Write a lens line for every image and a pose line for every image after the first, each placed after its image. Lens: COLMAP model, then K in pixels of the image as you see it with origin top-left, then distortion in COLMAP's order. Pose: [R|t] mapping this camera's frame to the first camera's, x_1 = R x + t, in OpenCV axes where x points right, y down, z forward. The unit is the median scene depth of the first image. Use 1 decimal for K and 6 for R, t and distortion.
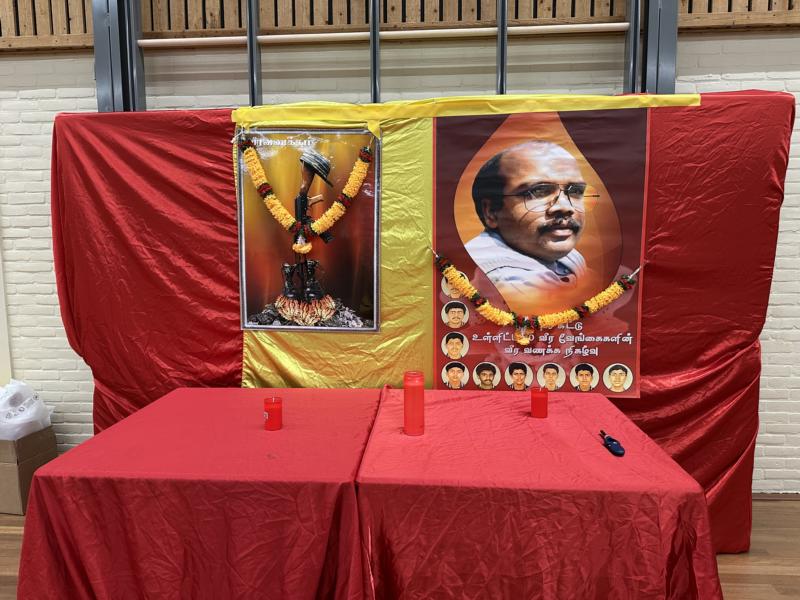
lens RADIAL K [[555.6, 0, 400.0], [0, 555.6, 300.0], [0, 0, 1]] dist [0.188823, -0.323955]
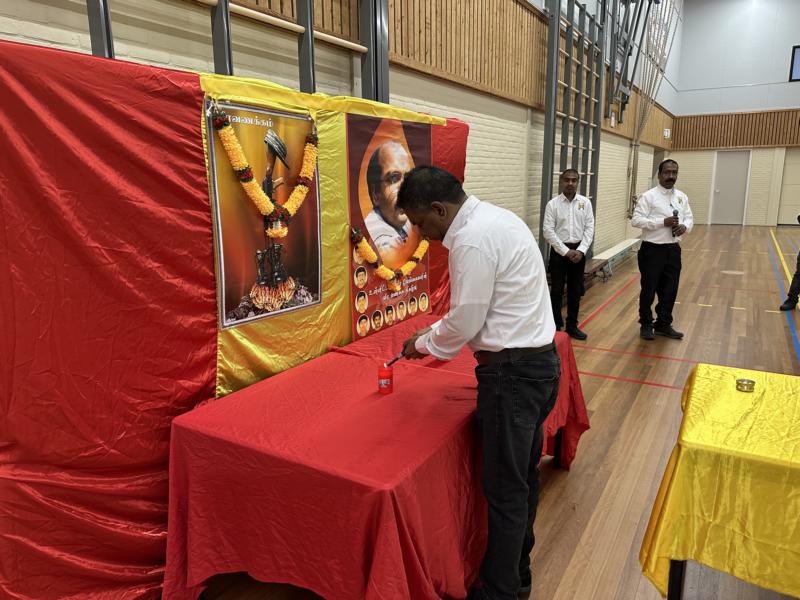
lens RADIAL K [[559.0, 0, 400.0], [0, 559.0, 300.0], [0, 0, 1]] dist [0.132269, -0.170602]
pose [[0.456554, -0.180938, 0.871103, -0.965222], [0.108149, 0.983128, 0.147524, -0.099353], [-0.883098, 0.026856, 0.468419, 0.348481]]
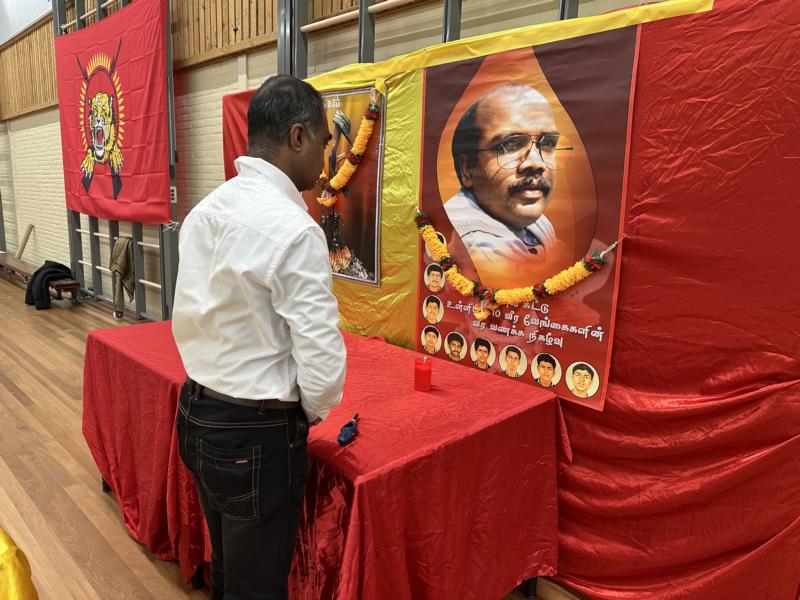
lens RADIAL K [[559.0, 0, 400.0], [0, 559.0, 300.0], [0, 0, 1]] dist [0.132269, -0.170602]
pose [[0.762888, 0.147769, -0.629418, 0.676298], [-0.109136, 0.988993, 0.099908, -0.025916], [0.637253, -0.007526, 0.770618, 0.222475]]
